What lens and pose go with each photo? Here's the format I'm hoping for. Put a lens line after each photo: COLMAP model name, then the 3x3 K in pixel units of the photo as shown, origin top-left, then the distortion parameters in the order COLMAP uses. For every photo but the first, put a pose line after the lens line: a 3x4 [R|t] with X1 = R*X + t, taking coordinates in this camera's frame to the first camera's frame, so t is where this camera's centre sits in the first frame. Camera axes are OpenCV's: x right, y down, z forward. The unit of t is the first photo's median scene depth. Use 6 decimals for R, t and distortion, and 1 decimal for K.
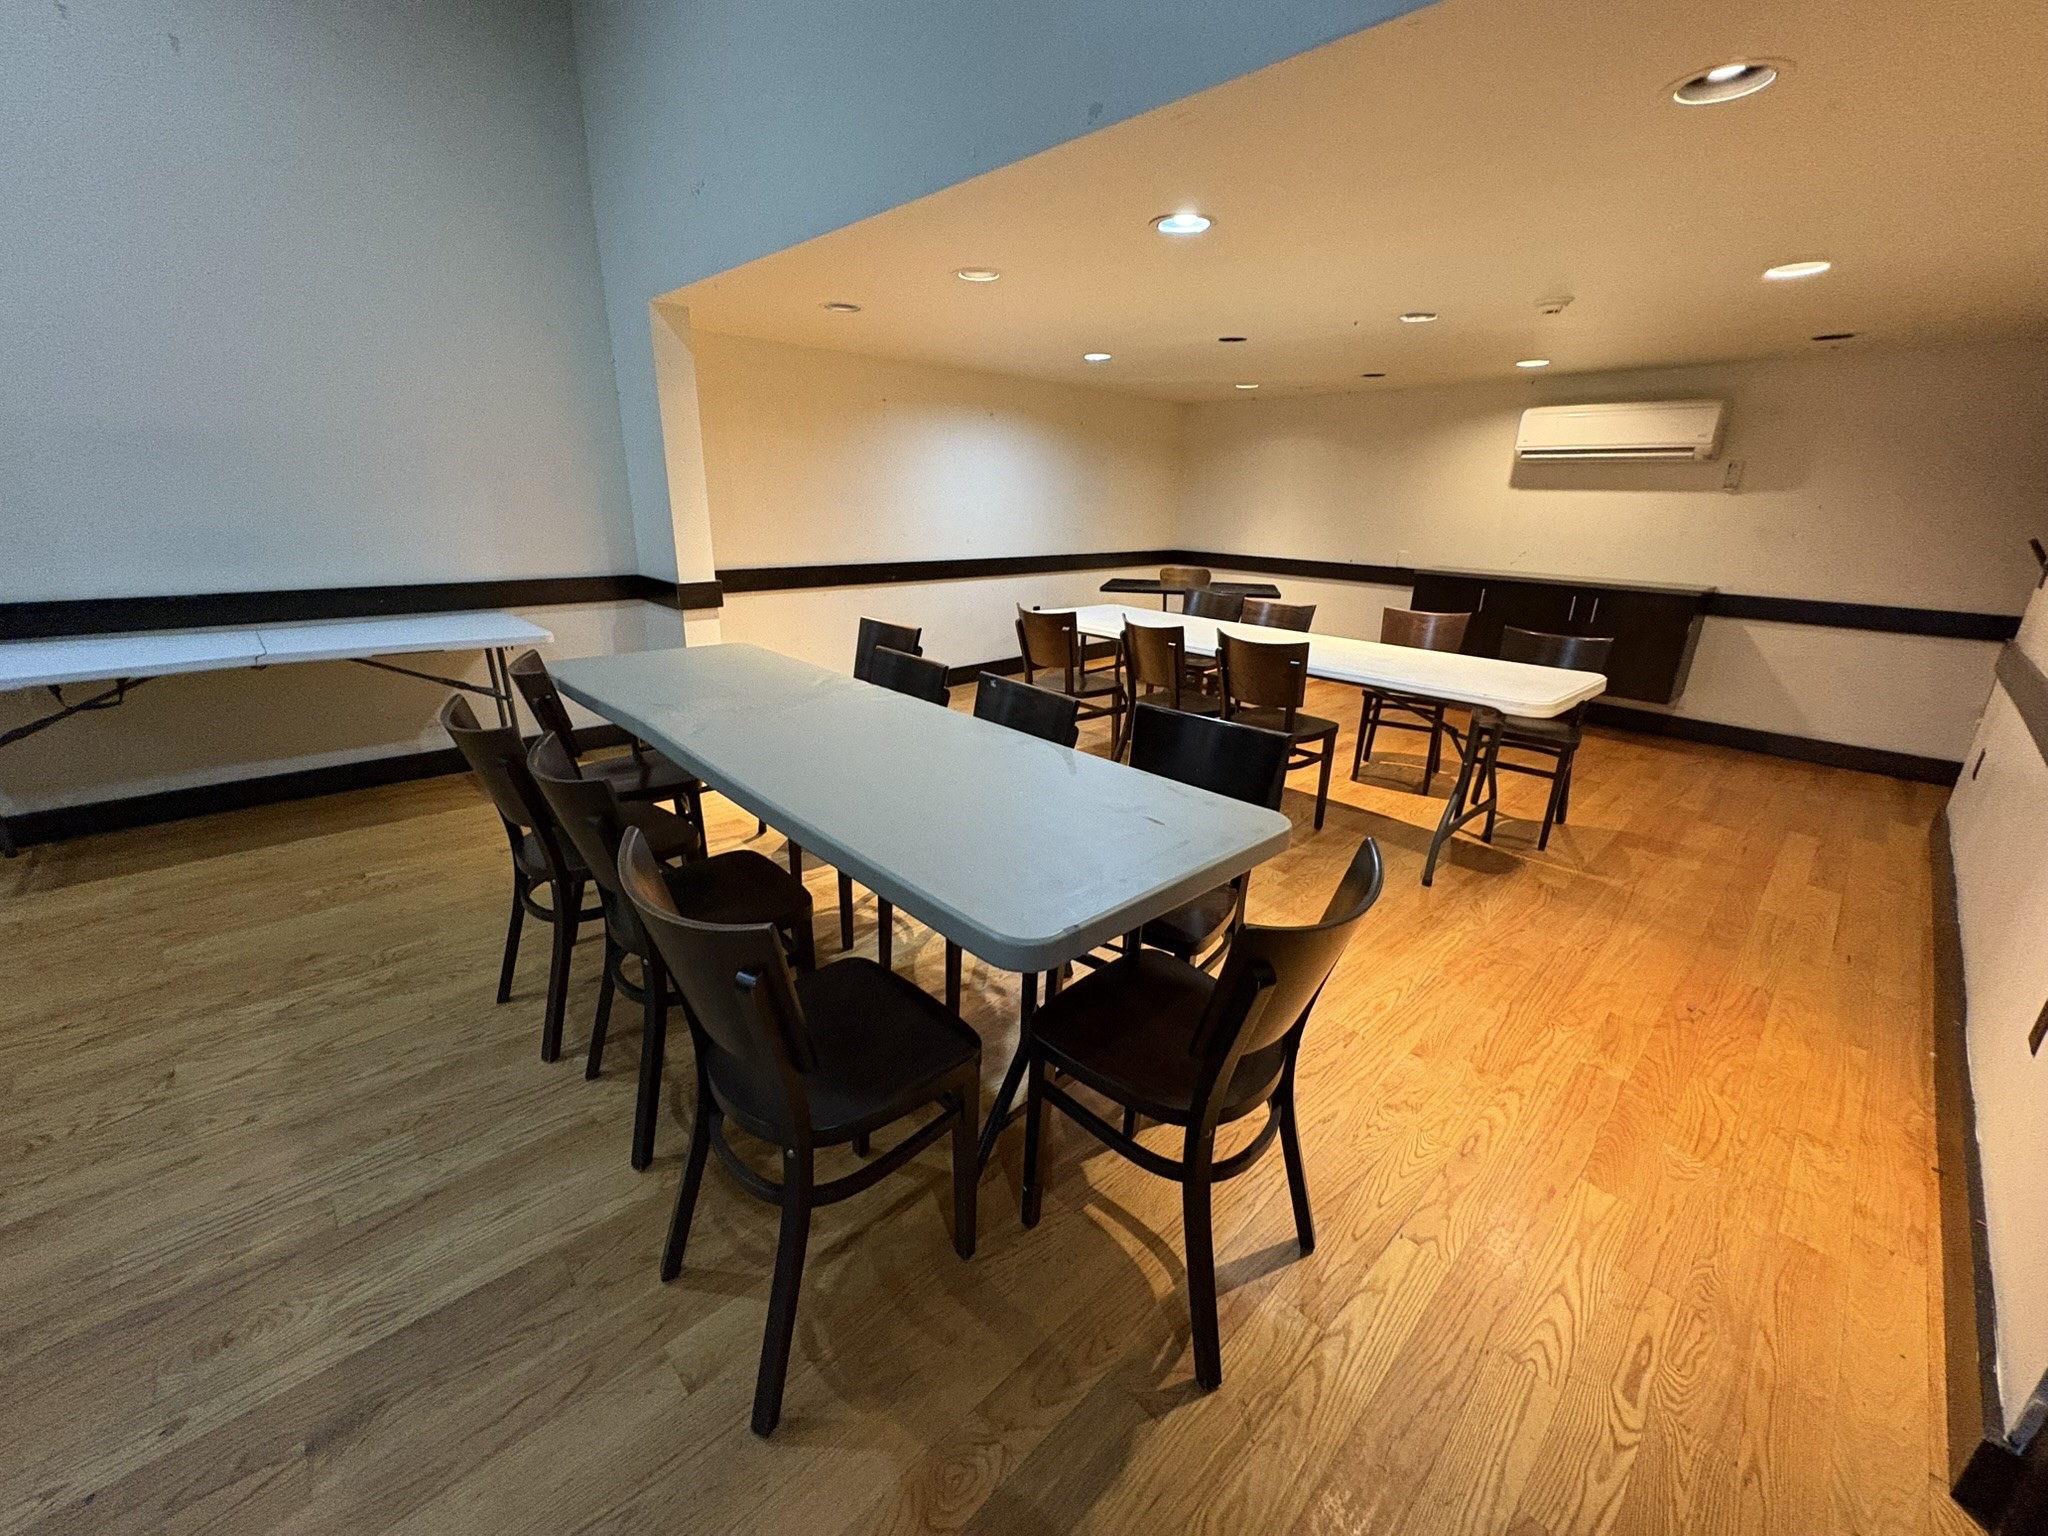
lens RADIAL K [[819.8, 0, 1024.0], [0, 819.8, 768.0], [0, 0, 1]] dist [0.001267, -0.000398]
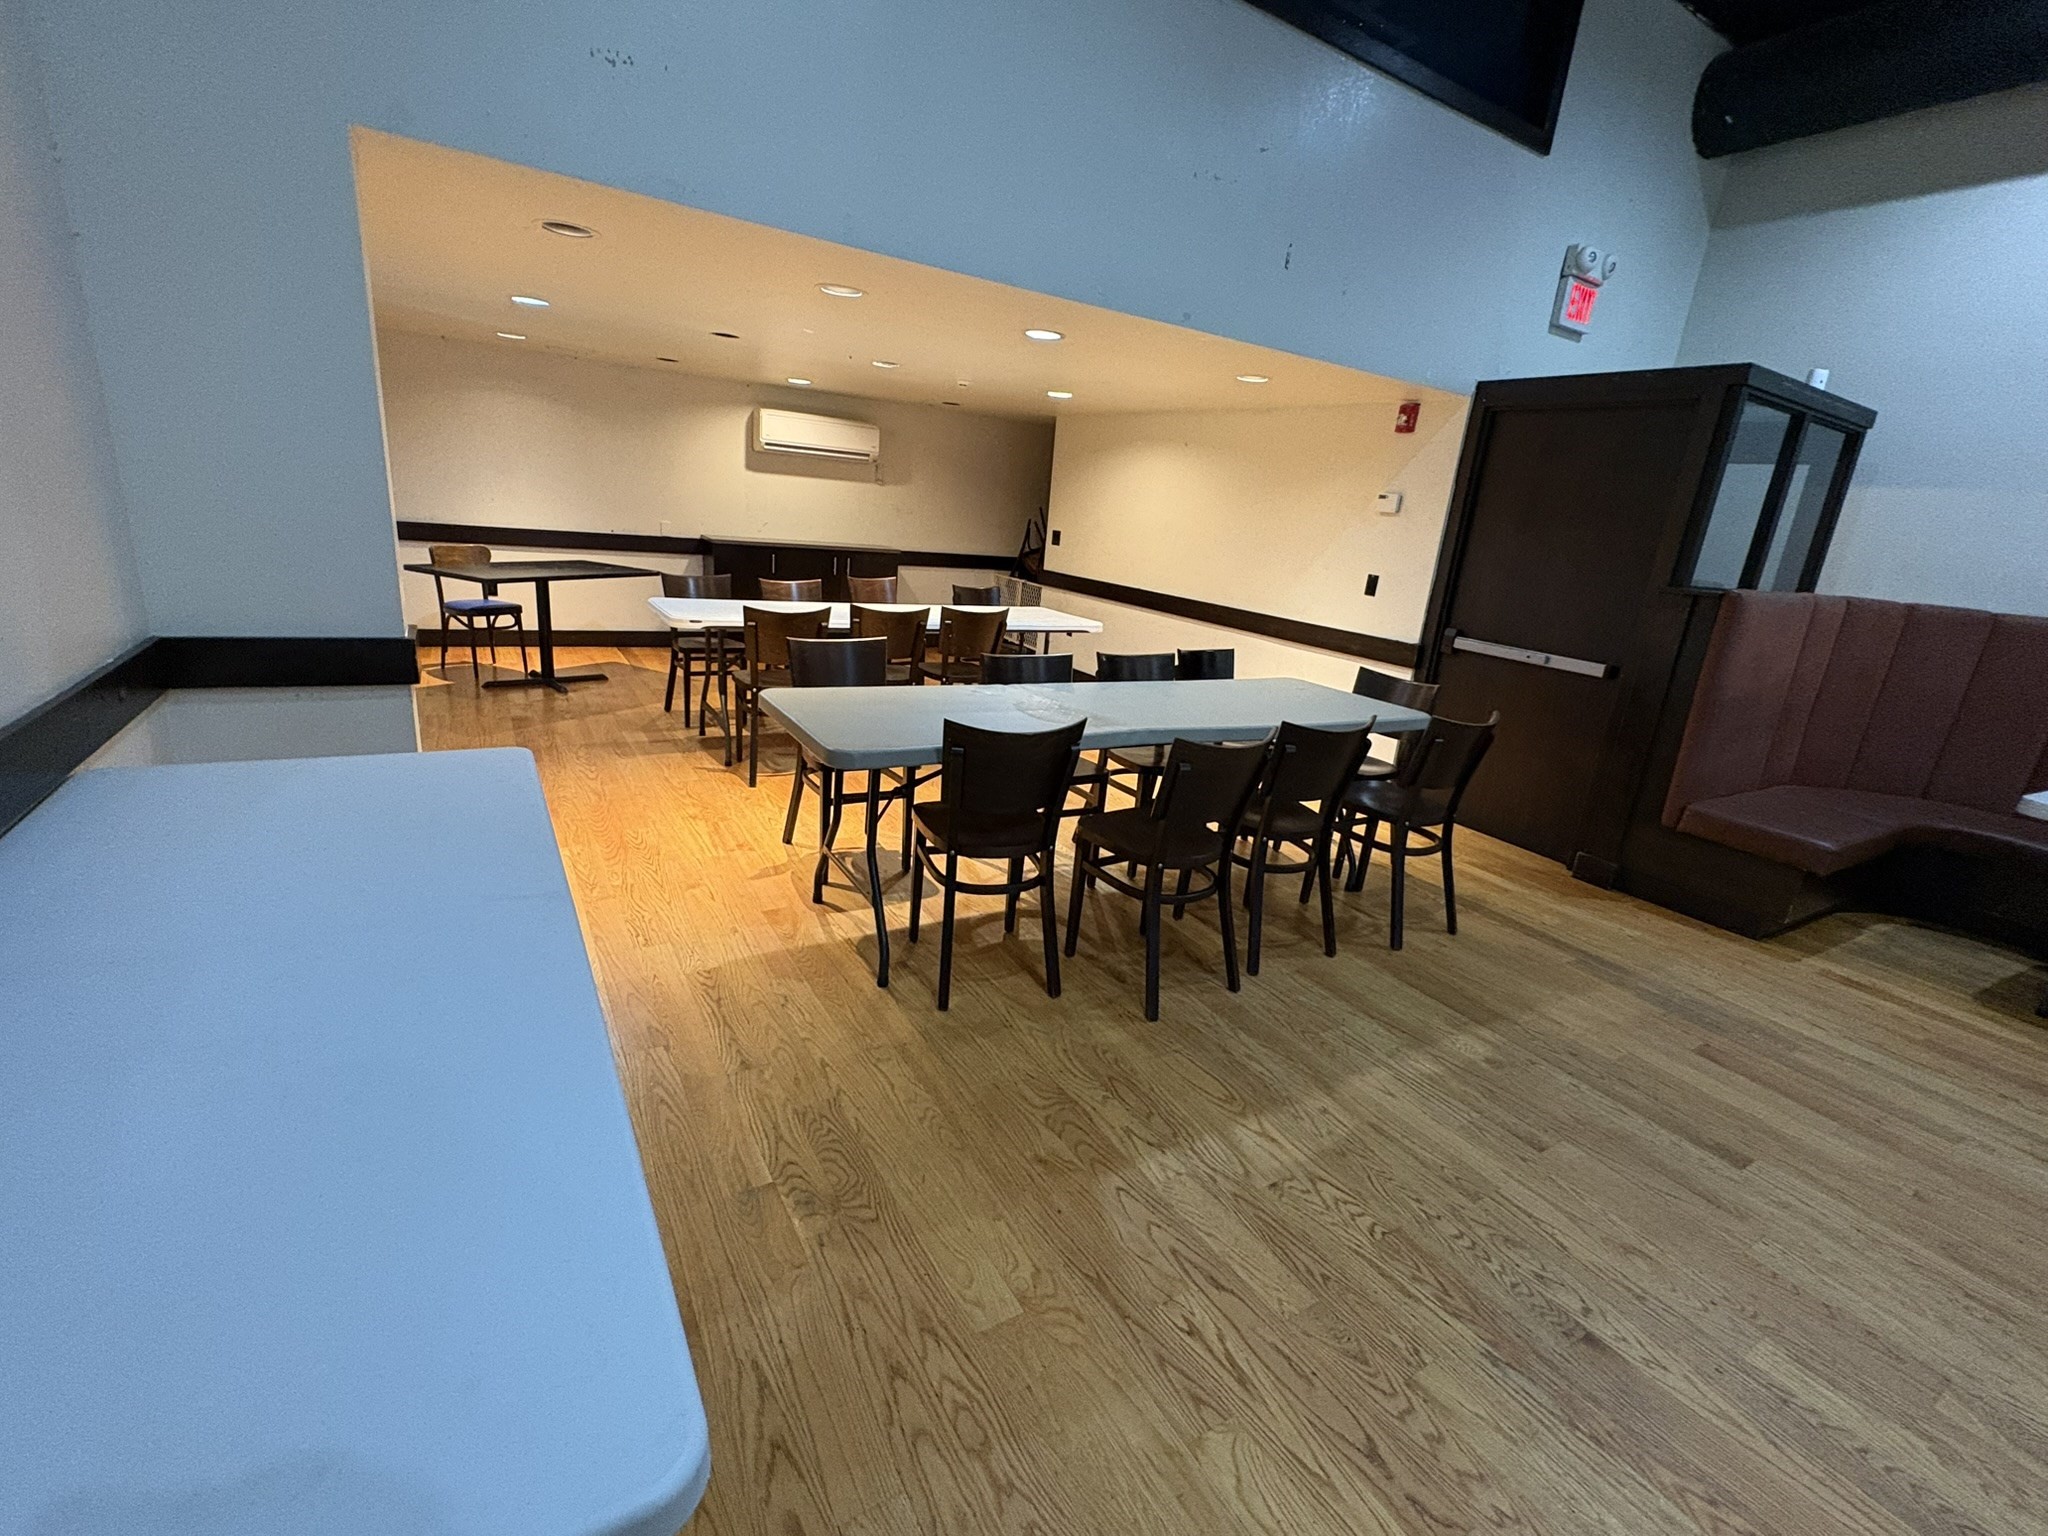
lens RADIAL K [[875.1, 0, 1024.0], [0, 875.1, 768.0], [0, 0, 1]] dist [-0.001137, -0.000031]
pose [[0.220921, -0.285603, 0.932537, -0.927151], [0.226546, 0.945036, 0.235762, -0.187958], [-0.948615, 0.159178, 0.273481, 0.447340]]
